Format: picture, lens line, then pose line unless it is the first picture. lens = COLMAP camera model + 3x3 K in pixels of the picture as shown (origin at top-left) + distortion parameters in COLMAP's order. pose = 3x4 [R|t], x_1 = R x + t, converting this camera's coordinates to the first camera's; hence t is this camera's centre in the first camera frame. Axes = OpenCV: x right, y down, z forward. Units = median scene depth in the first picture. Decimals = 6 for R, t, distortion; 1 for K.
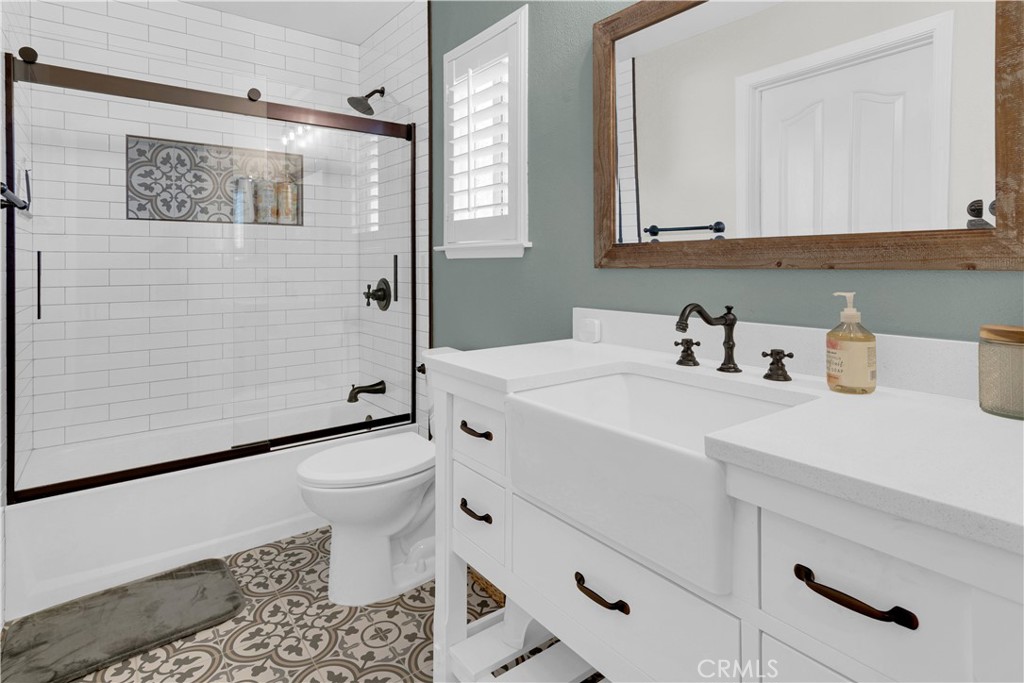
lens RADIAL K [[528.2, 0, 495.8], [0, 528.2, 261.6], [0, 0, 1]] dist [0.001322, -0.000303]
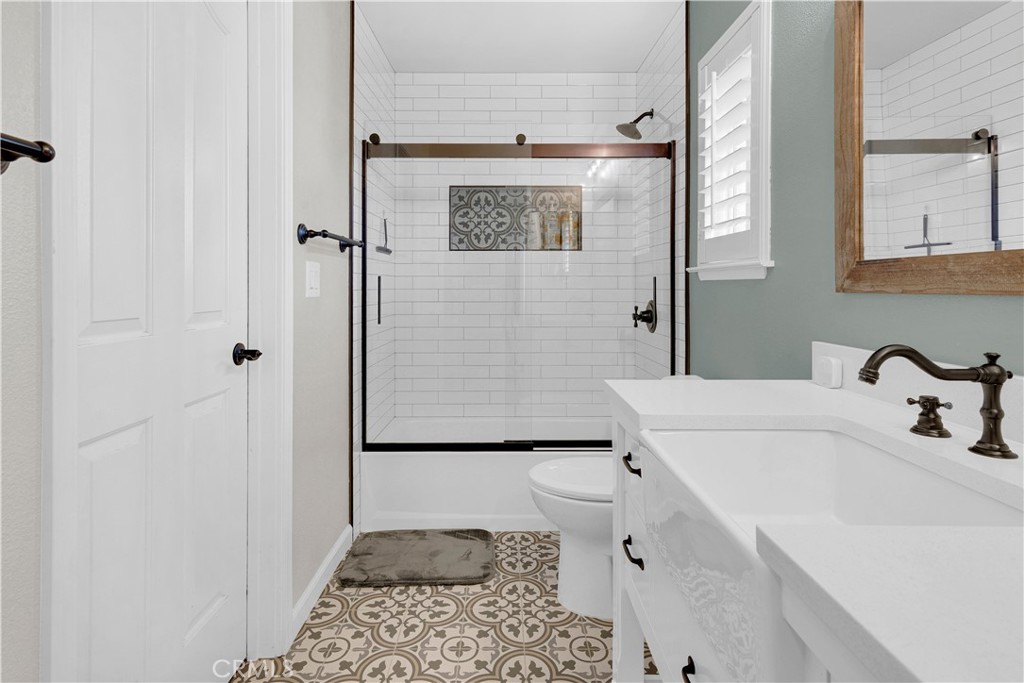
lens RADIAL K [[511.9, 0, 508.7], [0, 511.9, 279.3], [0, 0, 1]] dist [0.003441, -0.000122]
pose [[0.808308, -0.004091, -0.588746, 0.209469], [-0.000279, 0.999973, -0.007331, -0.001014], [0.588760, 0.006090, 0.808285, 0.090511]]
